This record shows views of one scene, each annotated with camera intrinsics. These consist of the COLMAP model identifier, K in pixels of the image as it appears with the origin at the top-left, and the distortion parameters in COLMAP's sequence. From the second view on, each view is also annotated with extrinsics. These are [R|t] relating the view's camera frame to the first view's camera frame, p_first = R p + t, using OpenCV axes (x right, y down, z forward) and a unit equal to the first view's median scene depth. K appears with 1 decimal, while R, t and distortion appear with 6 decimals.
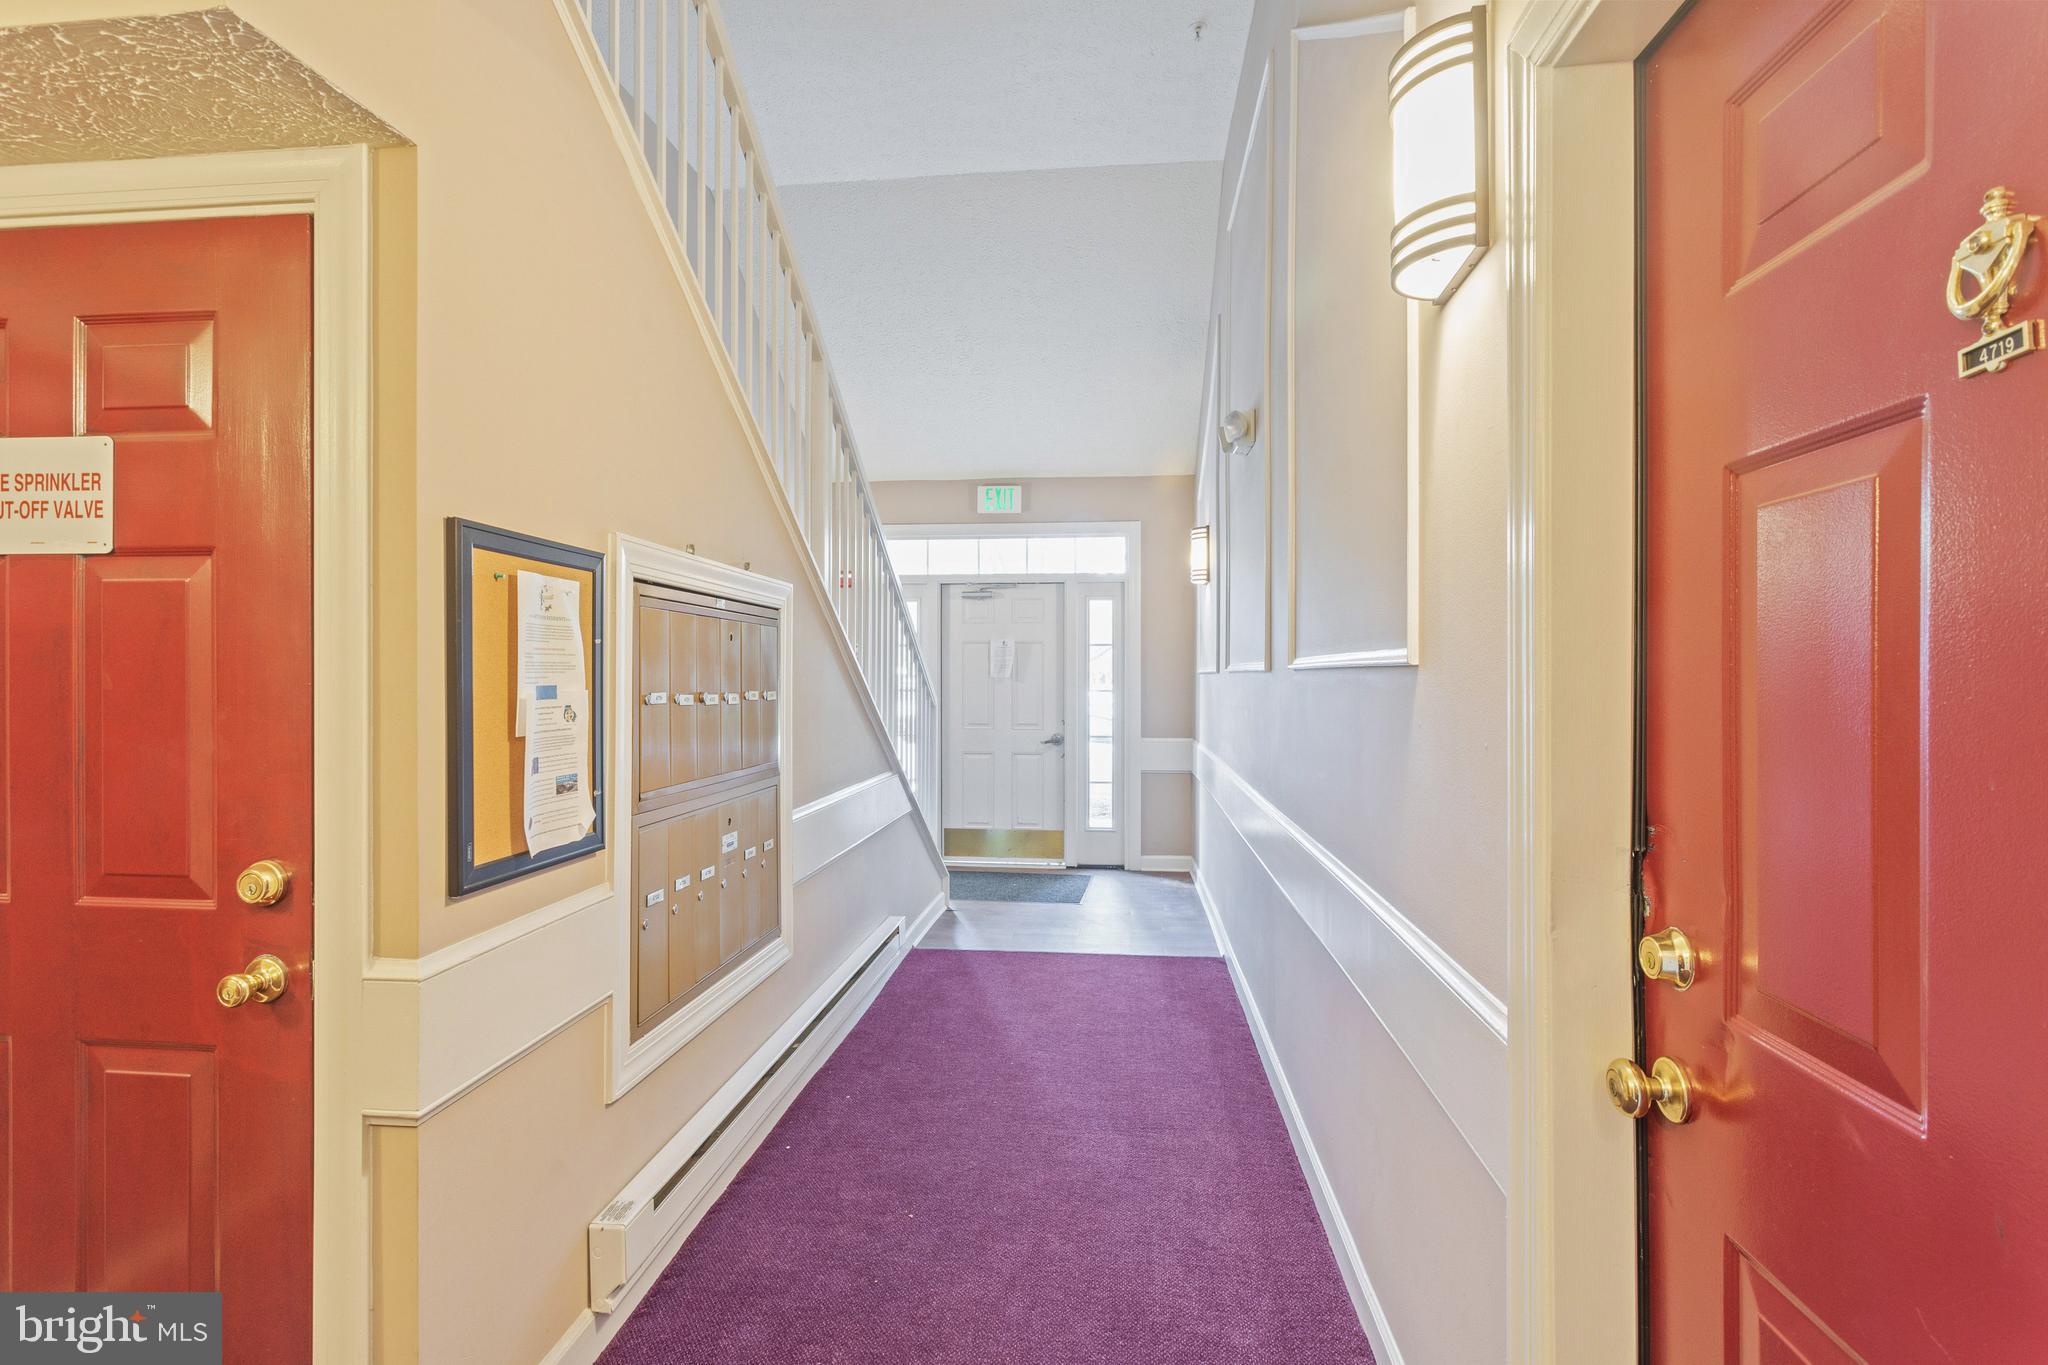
lens RADIAL K [[958.6, 0, 1030.3], [0, 958.6, 680.6], [0, 0, 1]] dist [-0.000544, -0.000347]
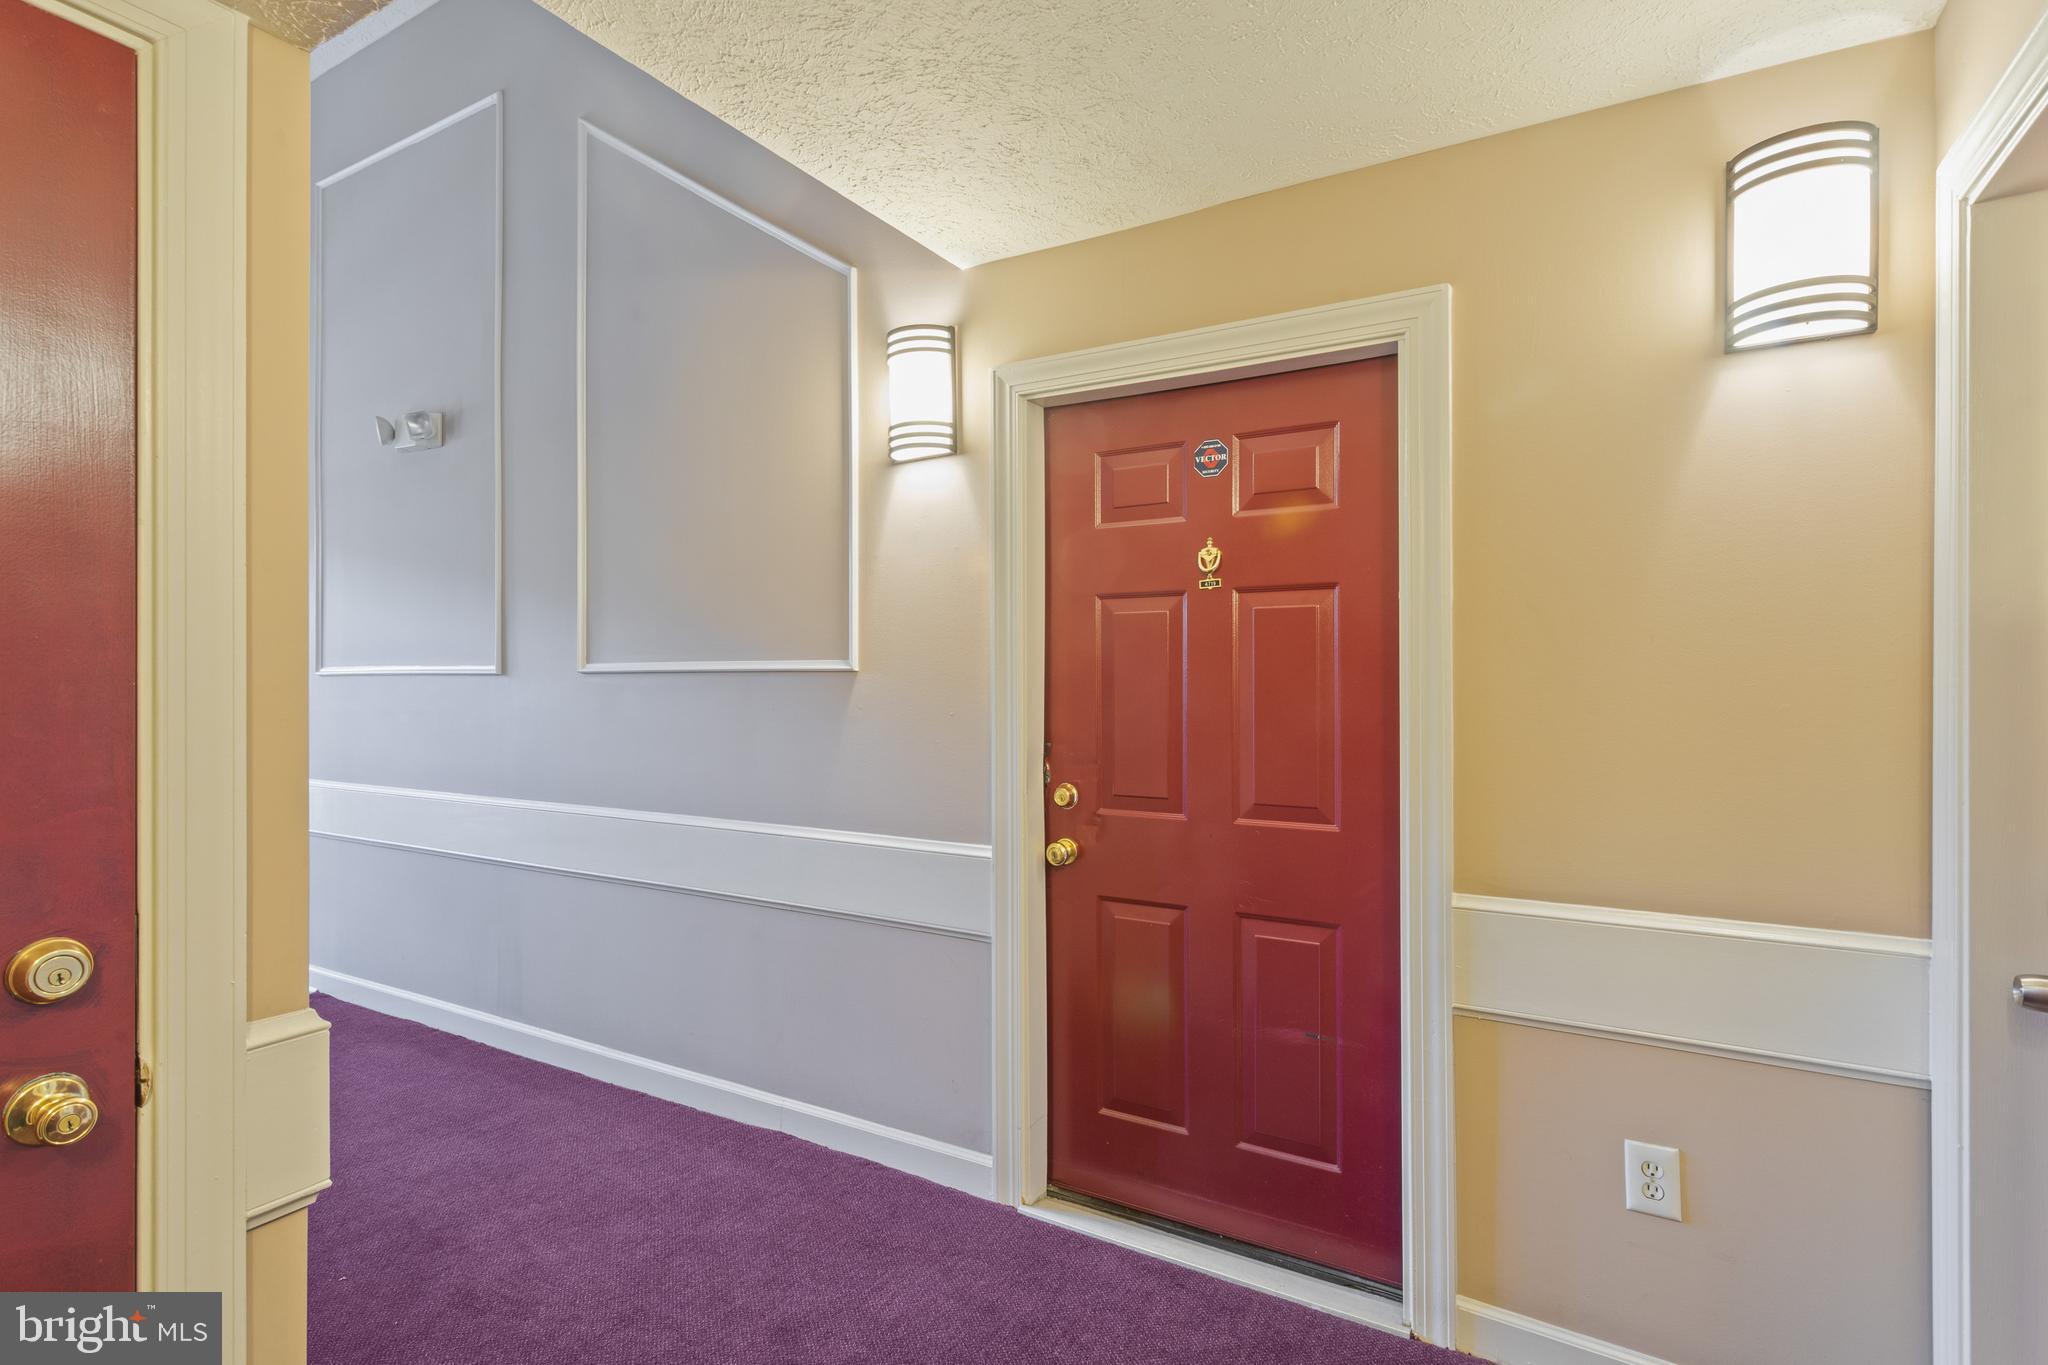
lens RADIAL K [[967.1, 0, 1016.9], [0, 967.1, 678.0], [0, 0, 1]] dist [0.003112, 0.000451]
pose [[0.421934, -0.000936, 0.906626, -1.180984], [0.006560, 0.999976, -0.002020, 0.001523], [-0.906603, 0.006799, 0.421931, 0.070229]]
